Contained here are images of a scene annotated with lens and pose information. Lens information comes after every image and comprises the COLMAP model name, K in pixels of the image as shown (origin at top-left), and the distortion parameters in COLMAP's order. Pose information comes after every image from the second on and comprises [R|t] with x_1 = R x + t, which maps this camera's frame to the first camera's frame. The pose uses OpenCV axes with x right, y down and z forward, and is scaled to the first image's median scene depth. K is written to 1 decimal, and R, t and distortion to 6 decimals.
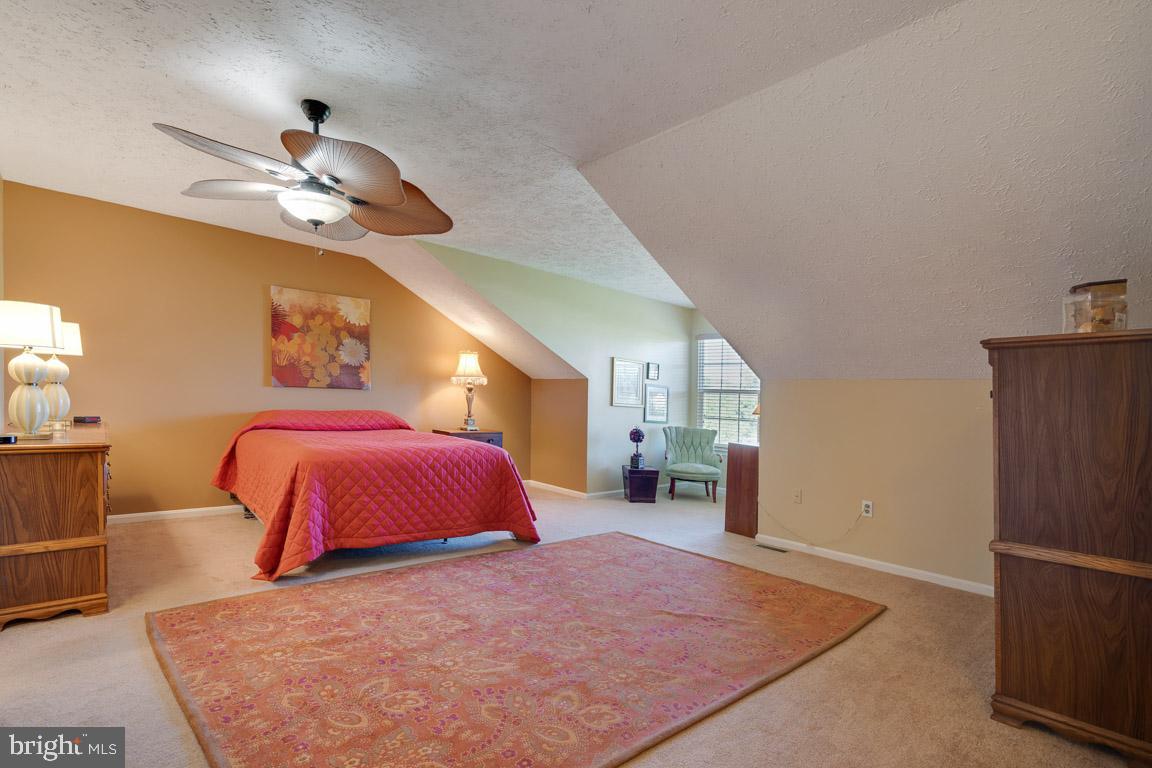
lens RADIAL K [[532.9, 0, 574.2], [0, 532.9, 385.4], [0, 0, 1]] dist [-0.001026, 0.000211]
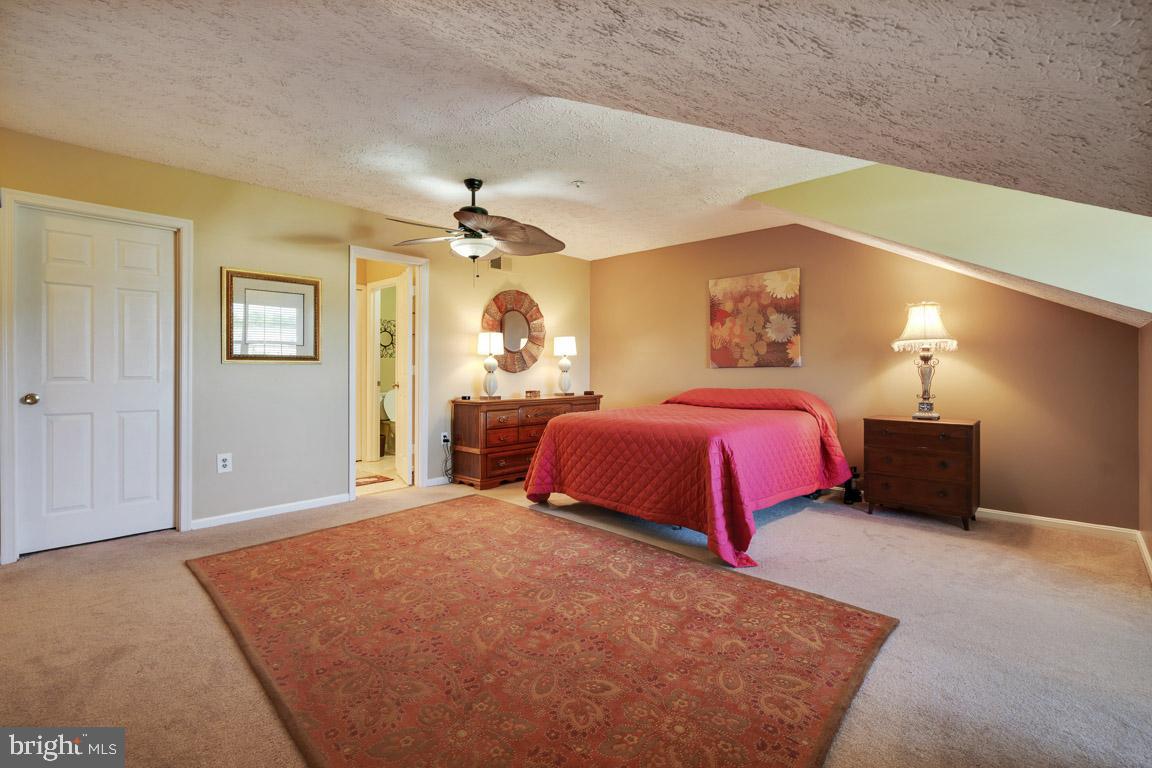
lens RADIAL K [[532.9, 0, 578.3], [0, 532.9, 363.9], [0, 0, 1]] dist [-0.001026, 0.000211]
pose [[0.066792, -0.057009, -0.996137, 0.550925], [0.029151, 0.998052, -0.055164, 0.047739], [0.997341, -0.025354, 0.068324, 0.638541]]
